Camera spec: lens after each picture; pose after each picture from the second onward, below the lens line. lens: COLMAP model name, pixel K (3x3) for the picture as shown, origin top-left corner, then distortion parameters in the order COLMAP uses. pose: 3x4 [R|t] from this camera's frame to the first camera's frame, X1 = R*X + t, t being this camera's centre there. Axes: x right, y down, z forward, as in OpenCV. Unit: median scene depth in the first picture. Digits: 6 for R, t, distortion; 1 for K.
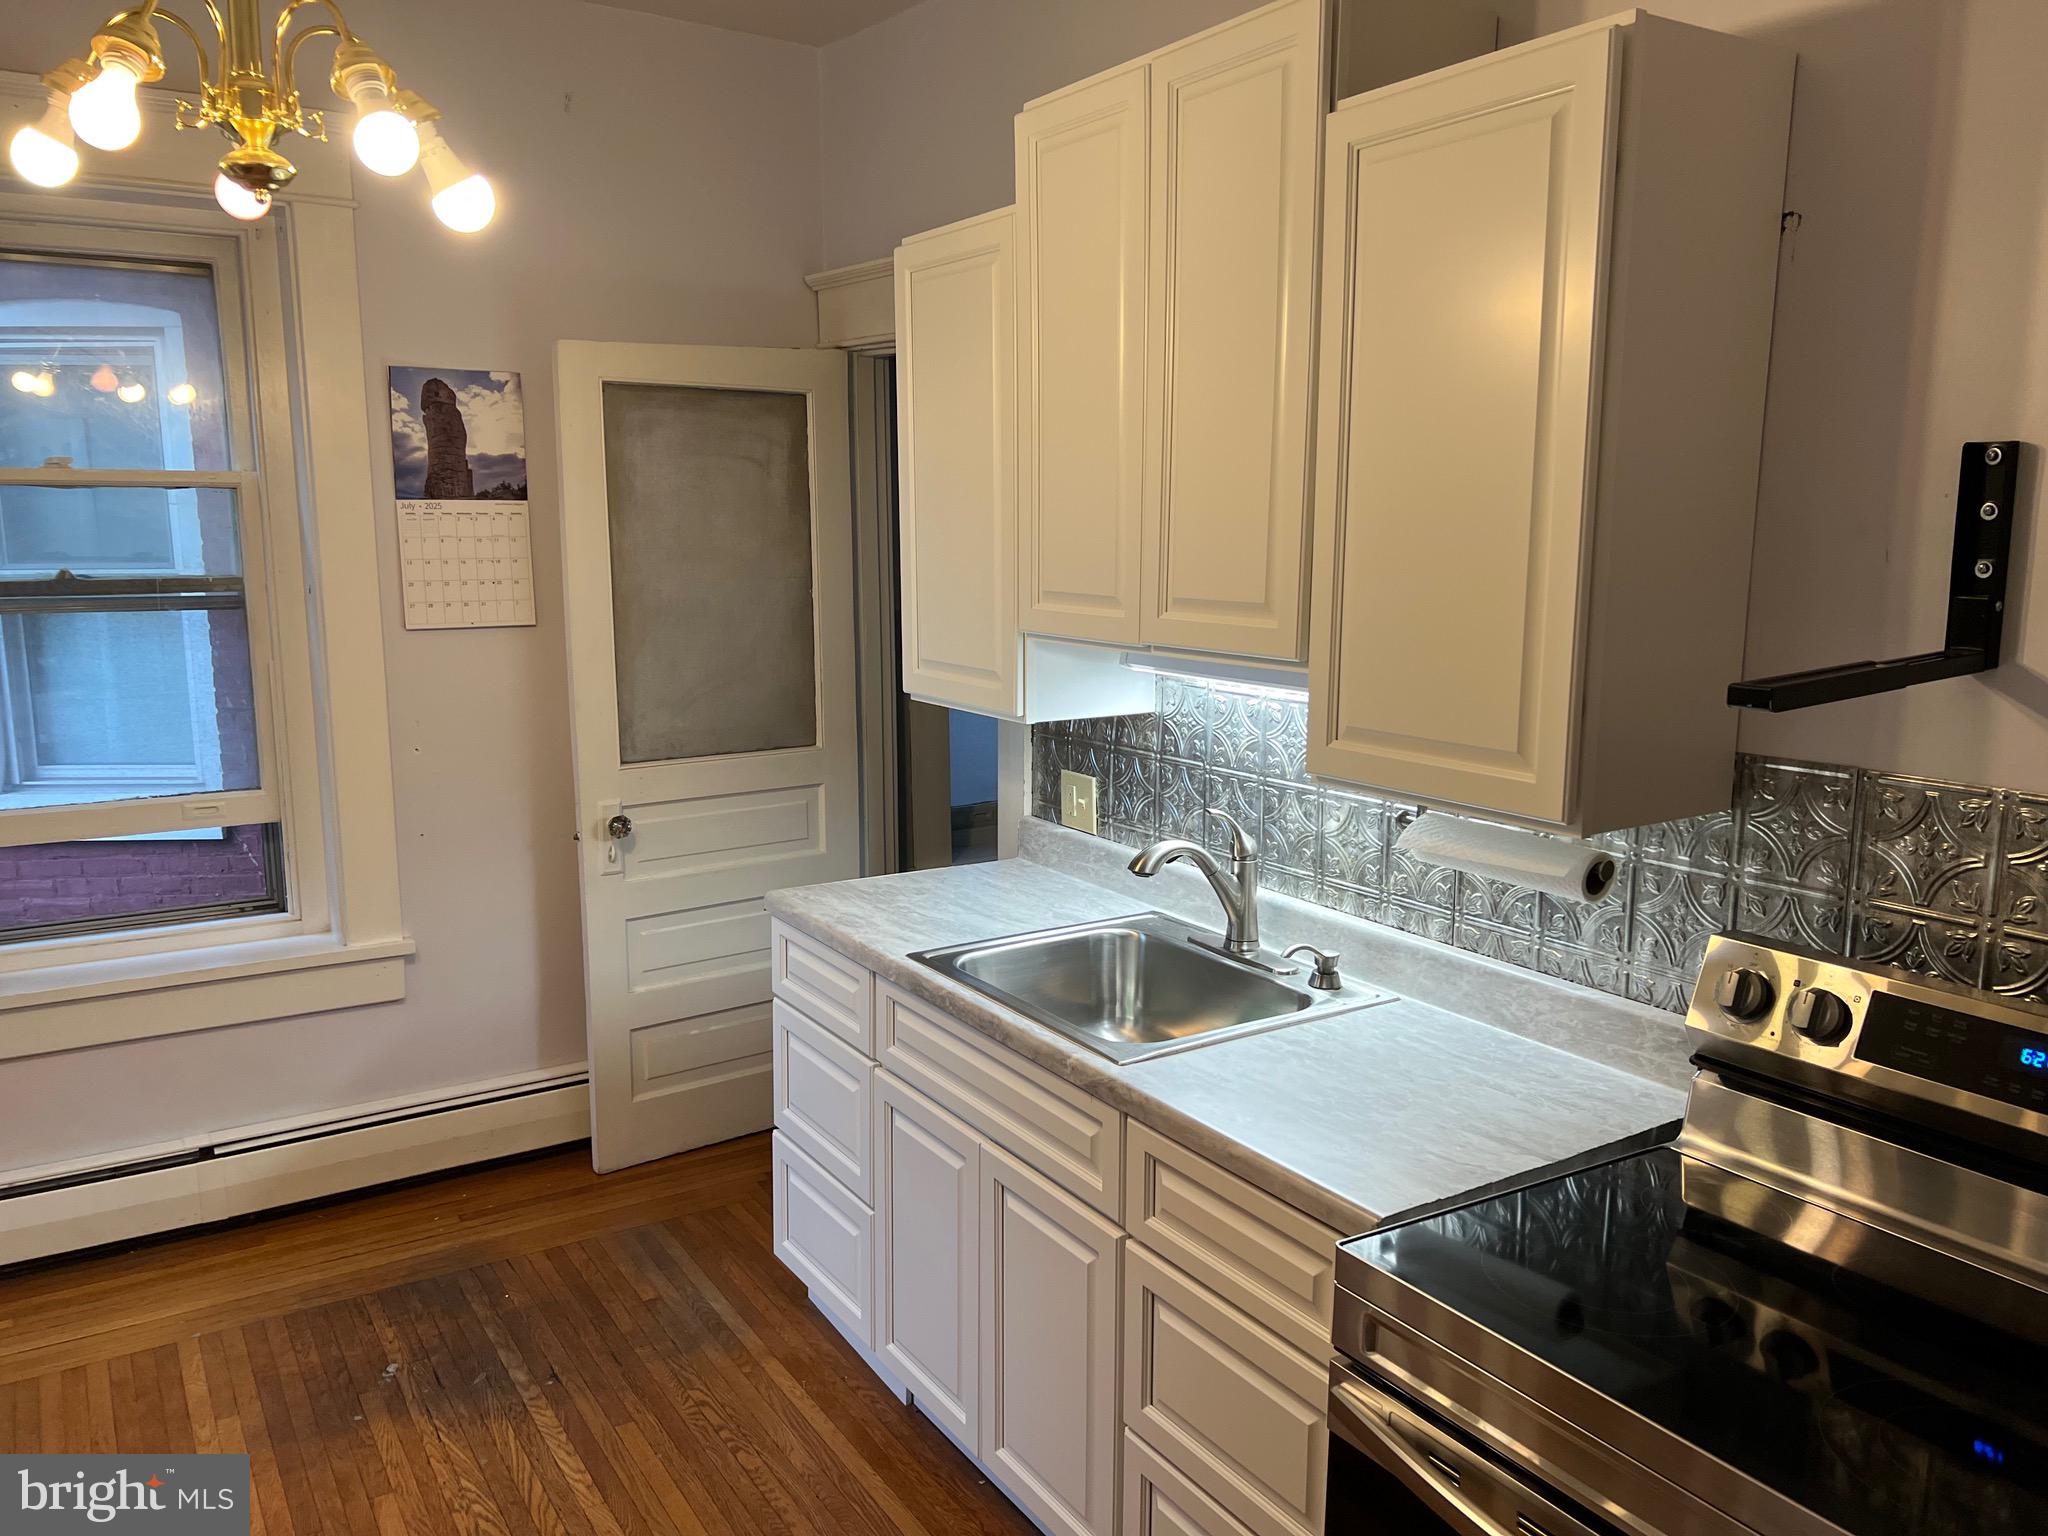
lens RADIAL K [[1555.7, 0, 1006.1], [0, 1555.7, 769.4], [0, 0, 1]] dist [0.064907, -0.065555]
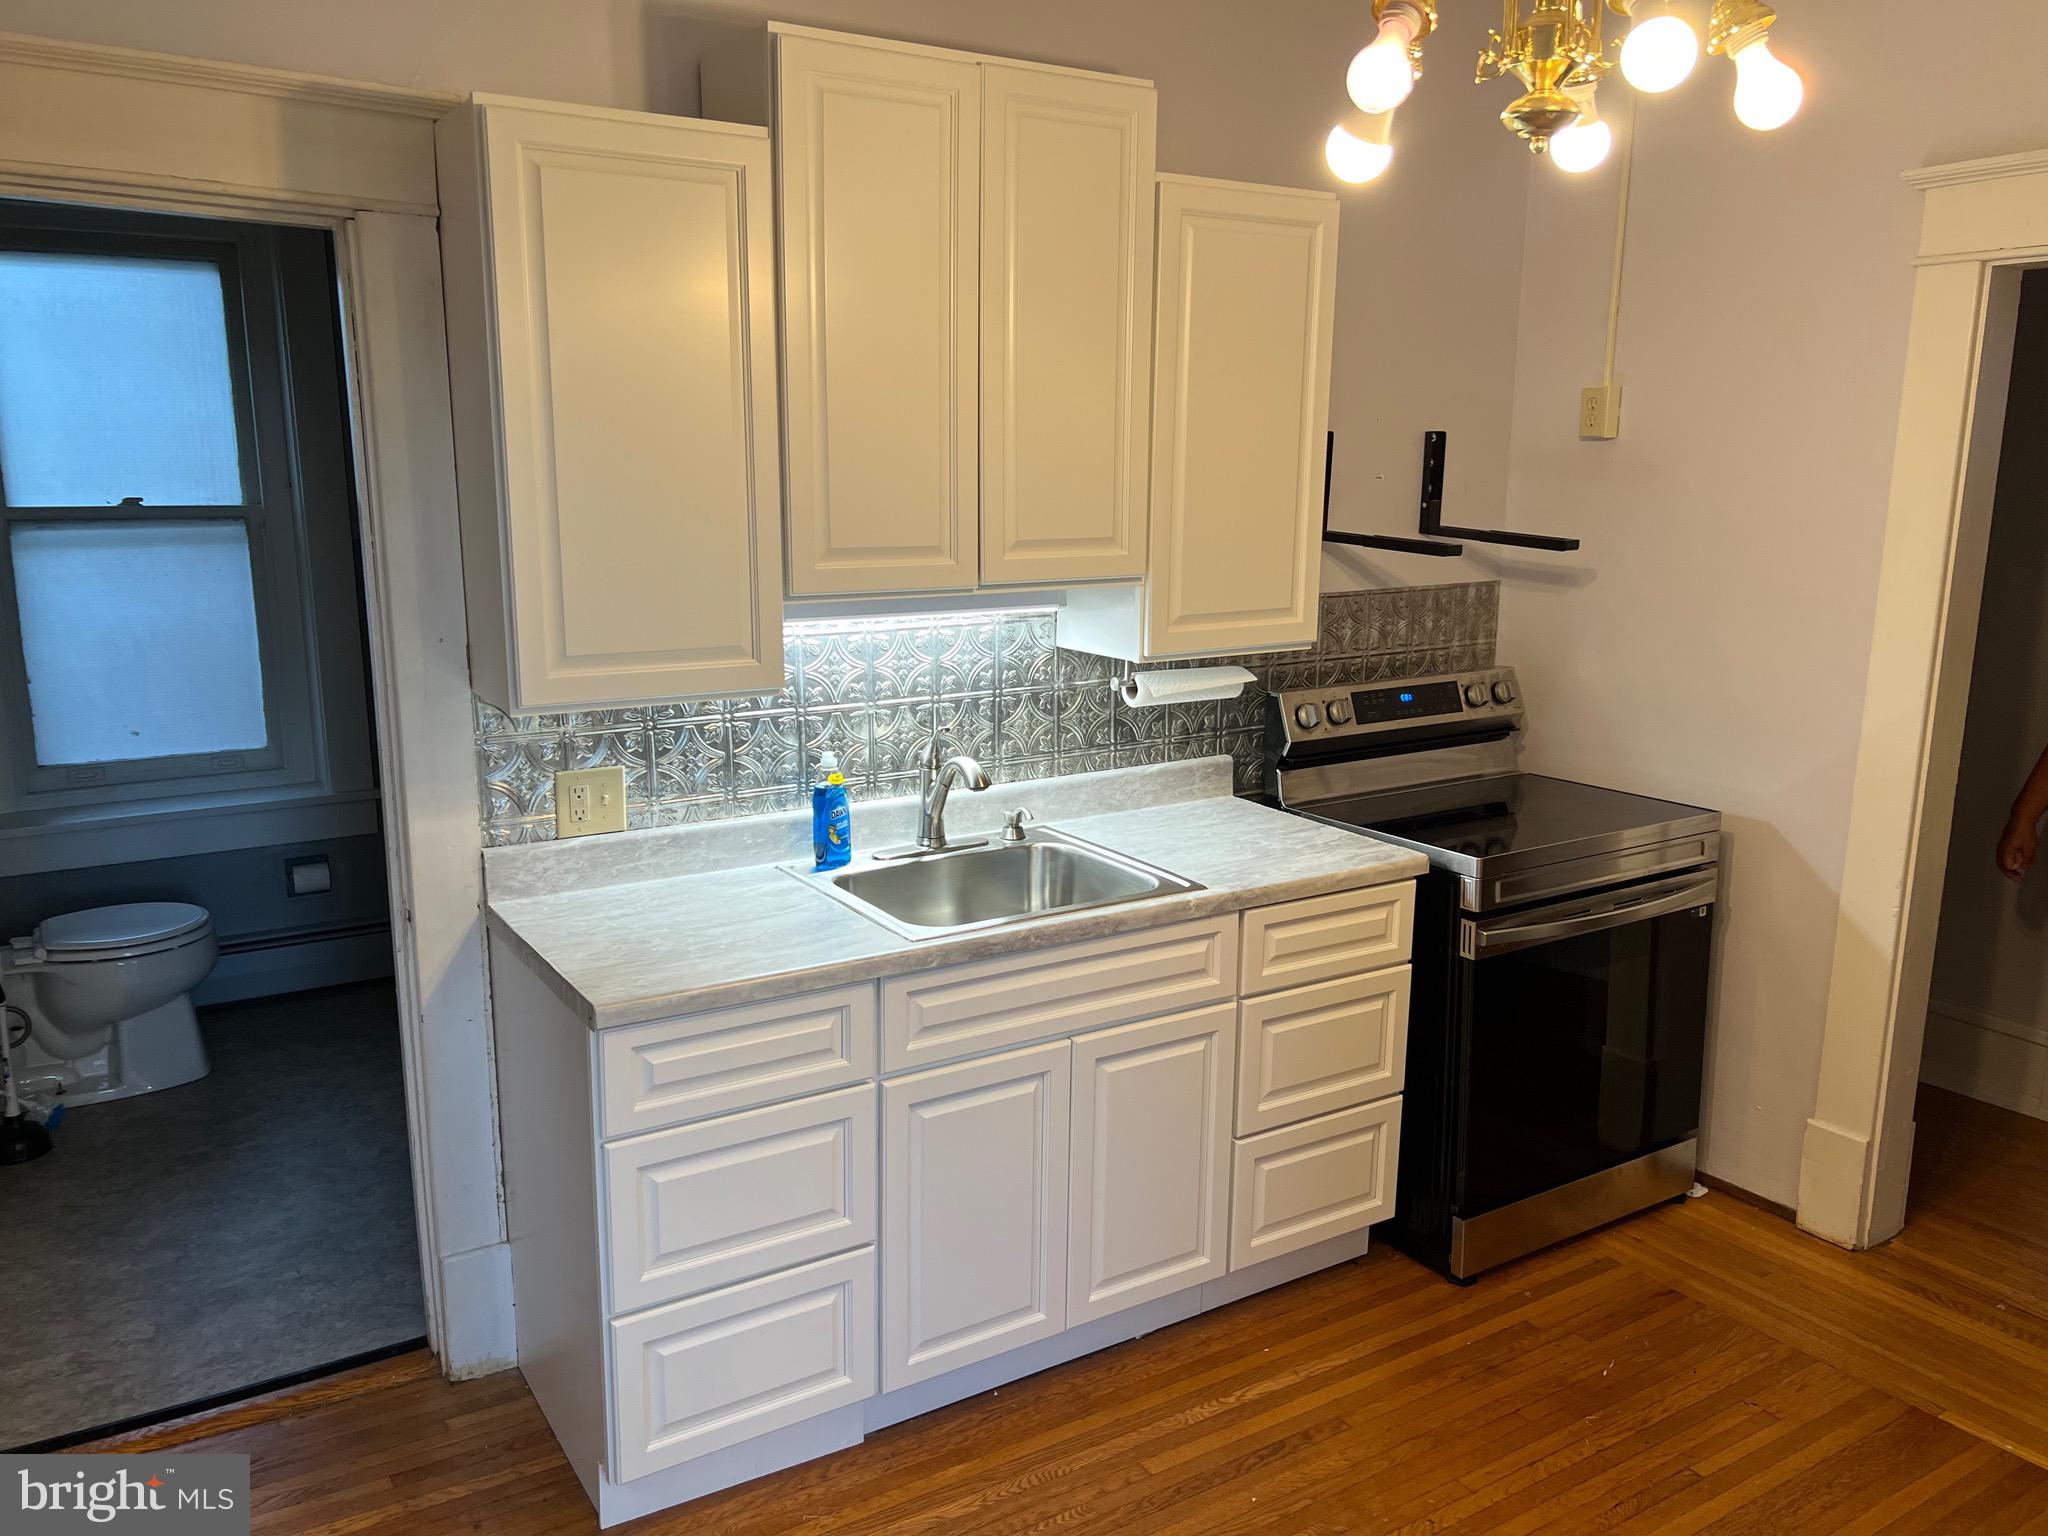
lens RADIAL K [[1555.7, 0, 1056.6], [0, 1555.7, 783.5], [0, 0, 1]] dist [0.064907, -0.065555]
pose [[-0.008990, -0.216868, 0.976160, -0.964865], [0.160844, 0.963174, 0.215464, -0.162609], [-0.986939, 0.158947, 0.026223, 0.869103]]
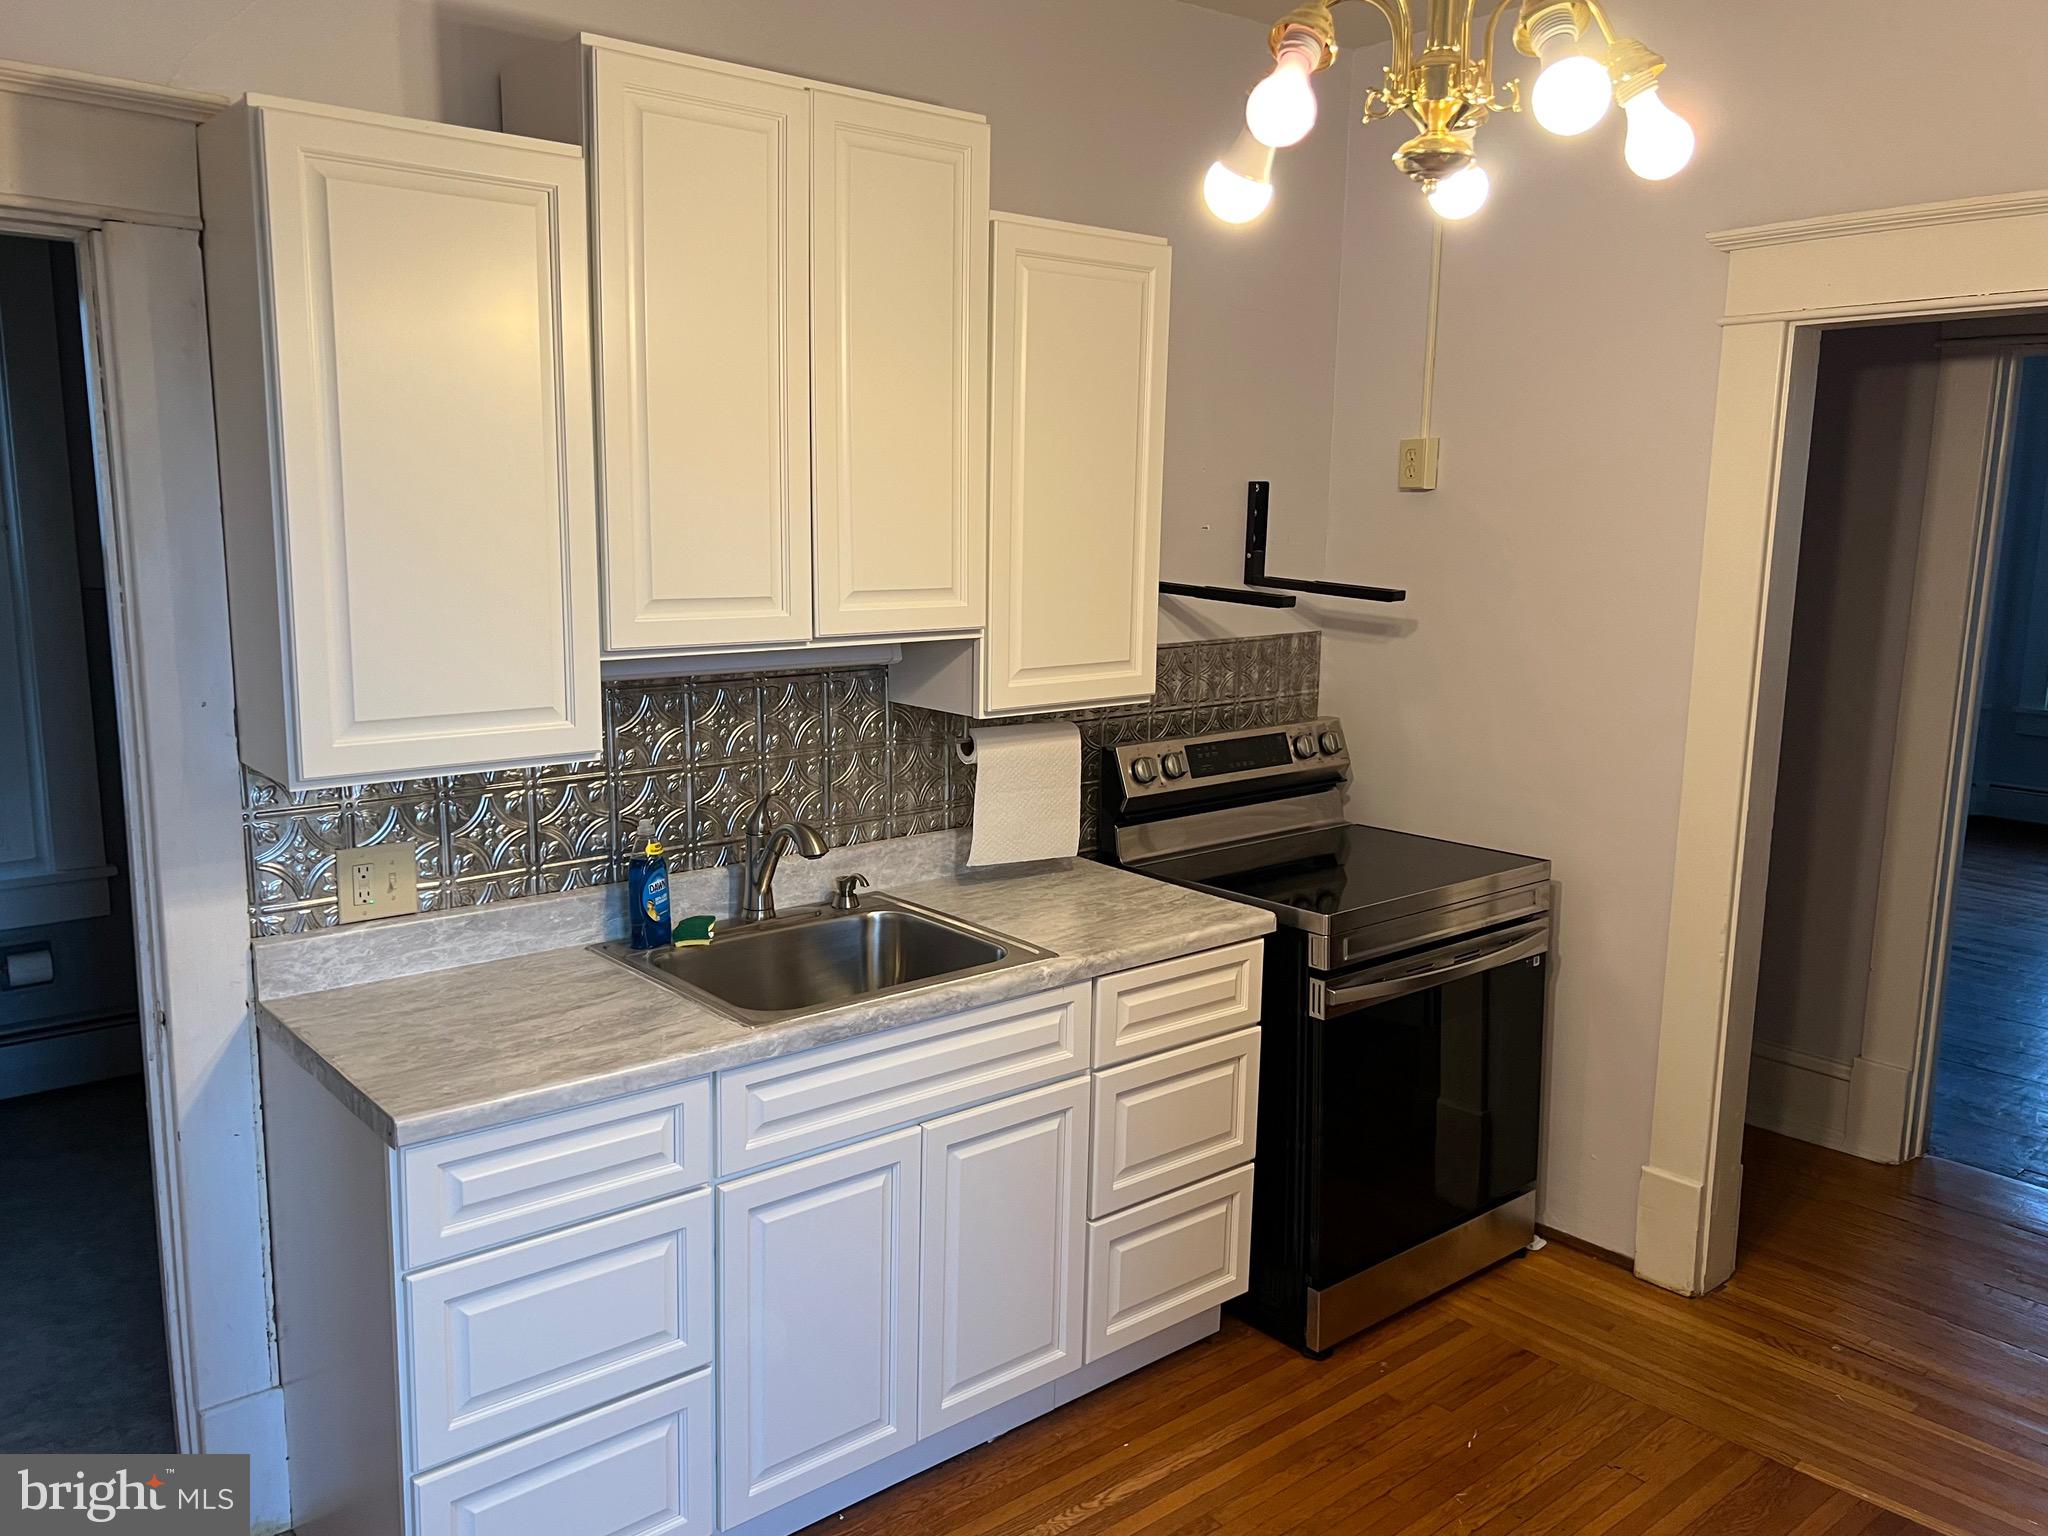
lens RADIAL K [[1555.7, 0, 1018.0], [0, 1555.7, 771.8], [0, 0, 1]] dist [0.064907, -0.065555]
pose [[-0.138989, -0.181275, 0.973561, -0.899211], [0.150500, 0.967817, 0.201692, -0.170880], [-0.978791, 0.174554, -0.107234, 0.919871]]
